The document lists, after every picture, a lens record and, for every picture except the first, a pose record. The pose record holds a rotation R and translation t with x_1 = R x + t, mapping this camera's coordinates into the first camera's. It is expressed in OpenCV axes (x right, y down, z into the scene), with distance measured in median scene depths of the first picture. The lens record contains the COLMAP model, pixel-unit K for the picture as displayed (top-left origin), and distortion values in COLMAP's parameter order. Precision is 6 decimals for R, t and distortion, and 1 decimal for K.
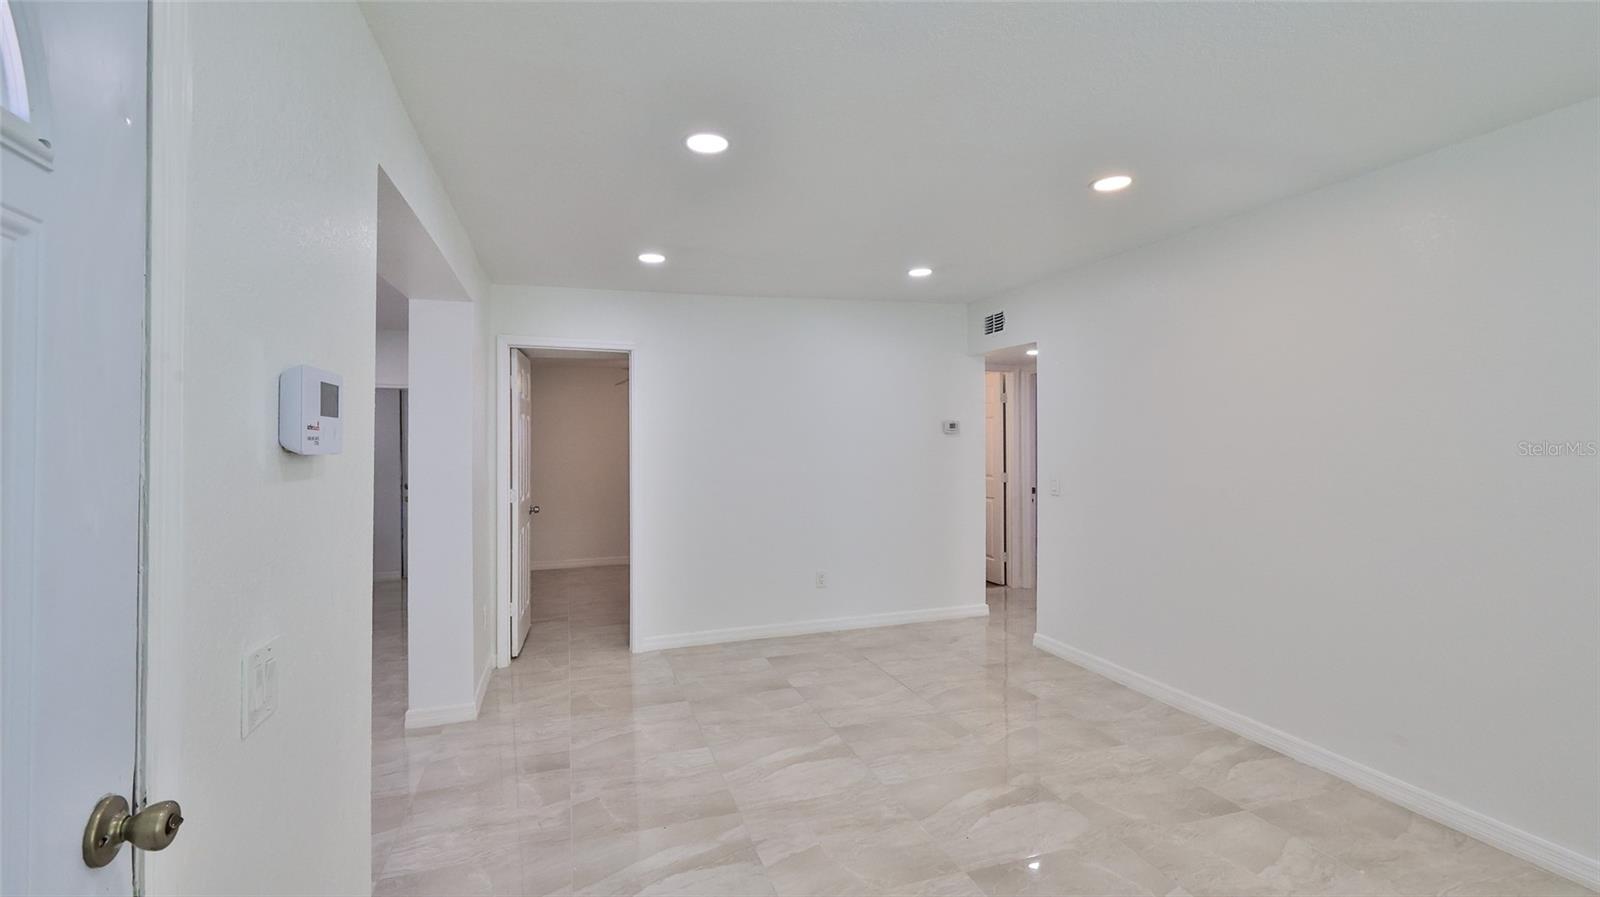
lens RADIAL K [[706.1, 0, 792.5], [0, 706.1, 447.1], [0, 0, 1]] dist [0.003142, 0.000616]
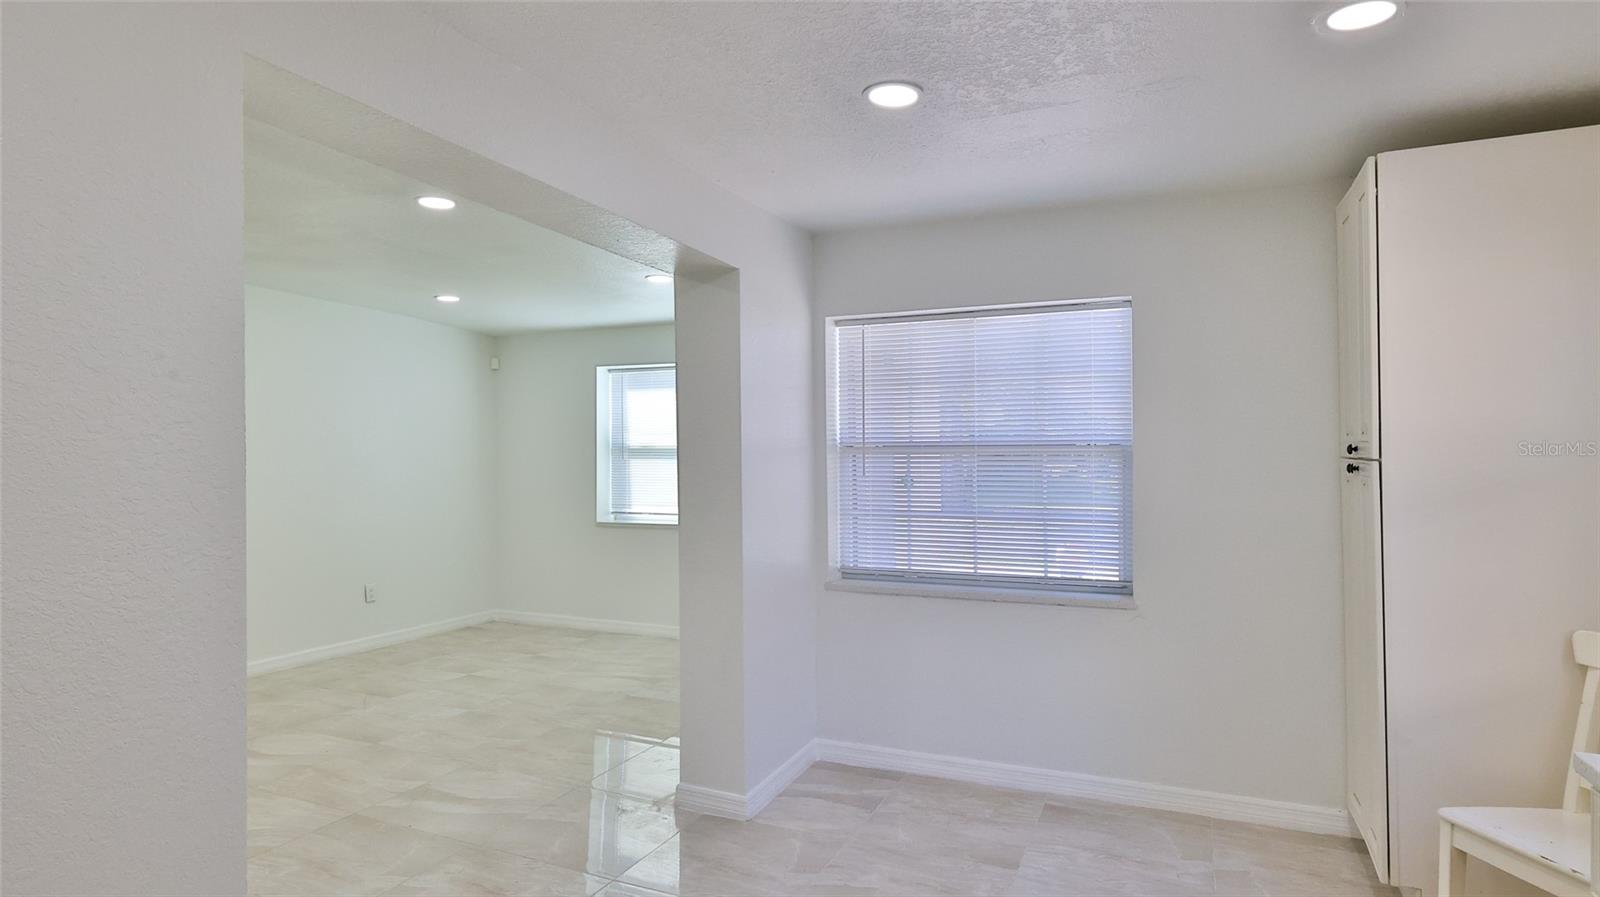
lens RADIAL K [[882.5, 0, 822.5], [0, 882.5, 448.0], [0, 0, 1]] dist [-0.001813, -0.000314]
pose [[-0.761315, 0.006735, 0.648347, -1.275413], [0.009284, 0.999957, 0.000514, -0.009822], [-0.648315, 0.006411, -0.761345, 1.364655]]
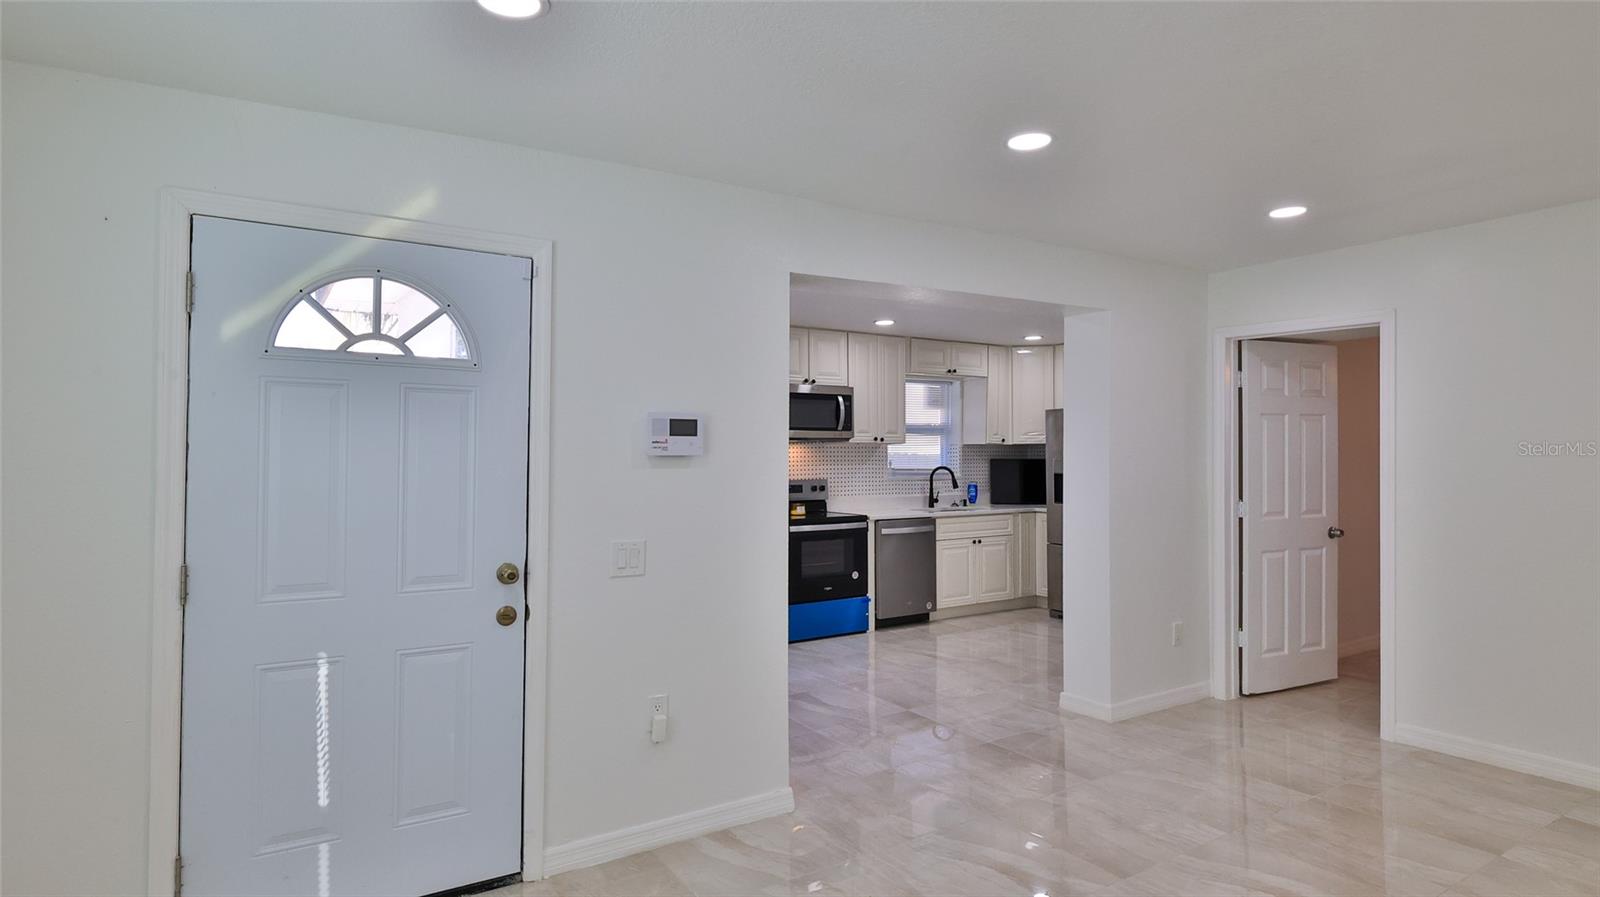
lens RADIAL K [[841.2, 0, 796.4], [0, 841.2, 449.7], [0, 0, 1]] dist [0.001974, 0.000341]
pose [[0.251927, 0.005174, -0.967732, 0.725429], [-0.006376, 0.999973, 0.003687, -0.007544], [0.967725, 0.005242, 0.251954, 0.314095]]
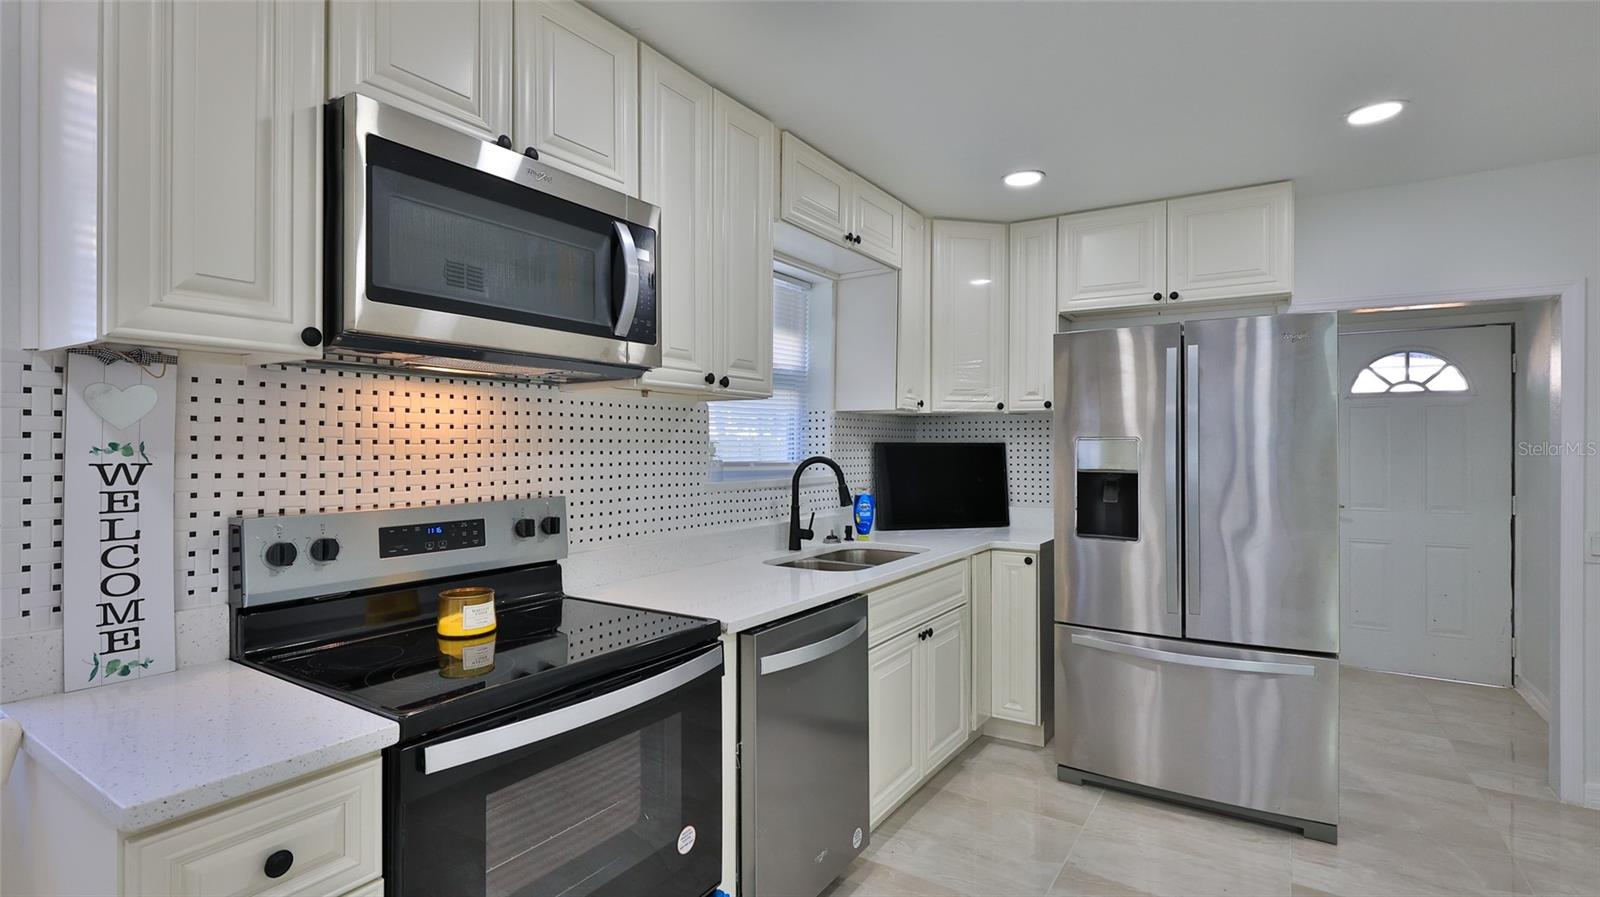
lens RADIAL K [[753.9, 0, 797.2], [0, 753.9, 441.4], [0, 0, 1]] dist [-0.000495, -0.000113]
pose [[0.623173, 0.007260, -0.782050, -0.858803], [-0.013559, 0.999907, -0.001522, 0.030906], [0.781966, 0.011552, 0.623213, 0.726346]]
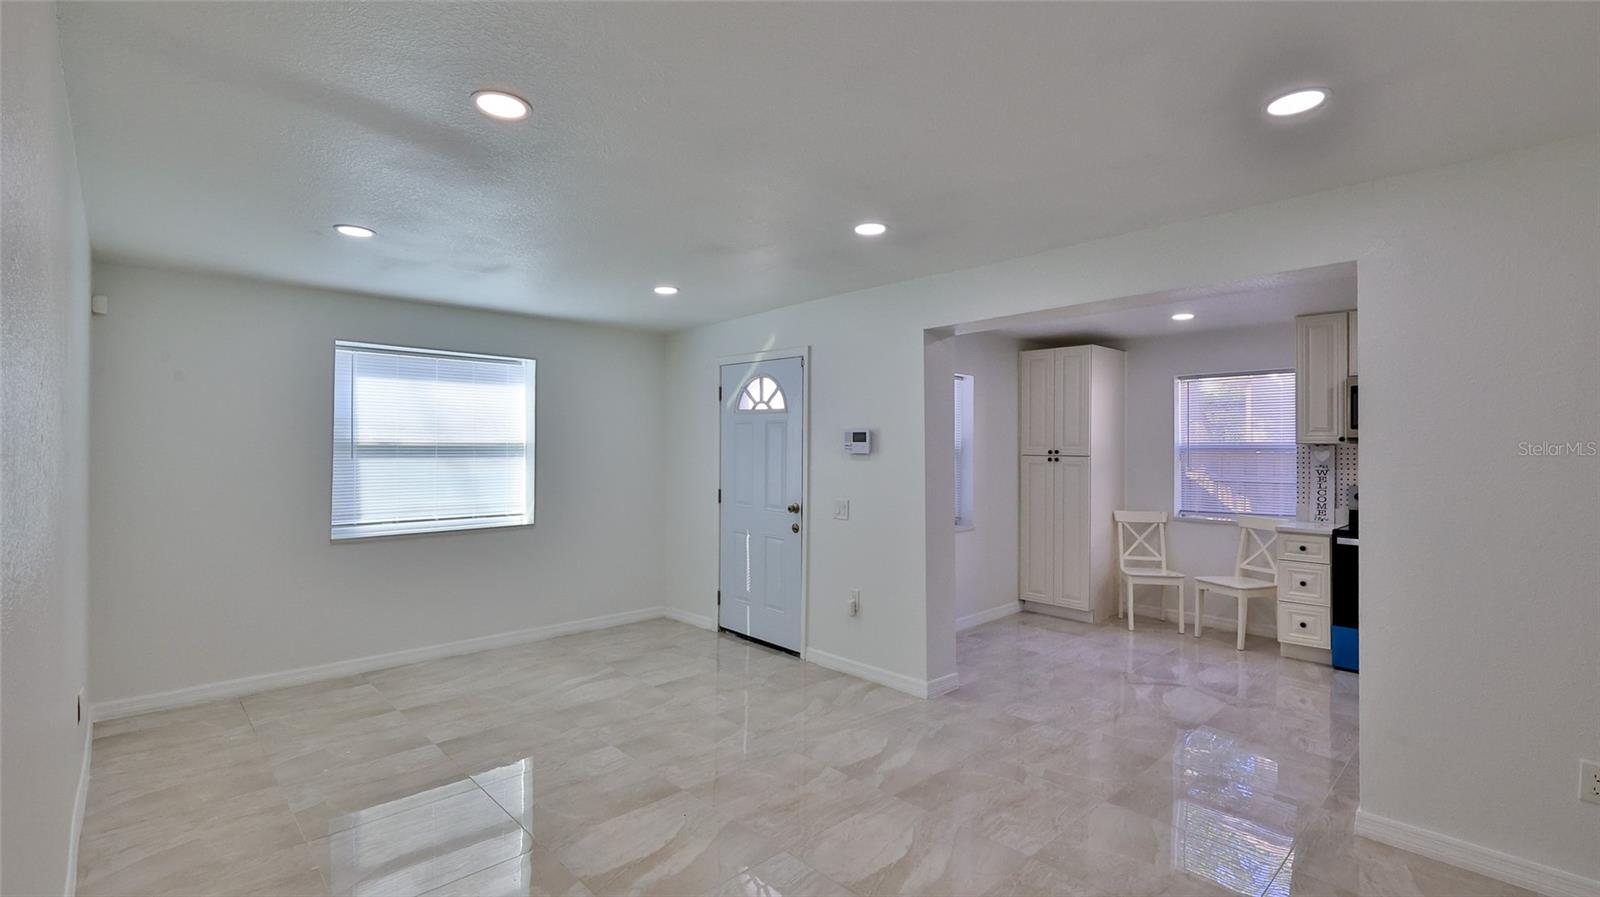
lens RADIAL K [[706.1, 0, 792.5], [0, 706.1, 447.1], [0, 0, 1]] dist [0.003142, 0.000616]
pose [[-0.900200, 0.003493, -0.435462, 0.471638], [-0.000583, 0.999957, 0.009226, -0.022591], [0.435476, 0.008559, -0.900160, 1.691938]]
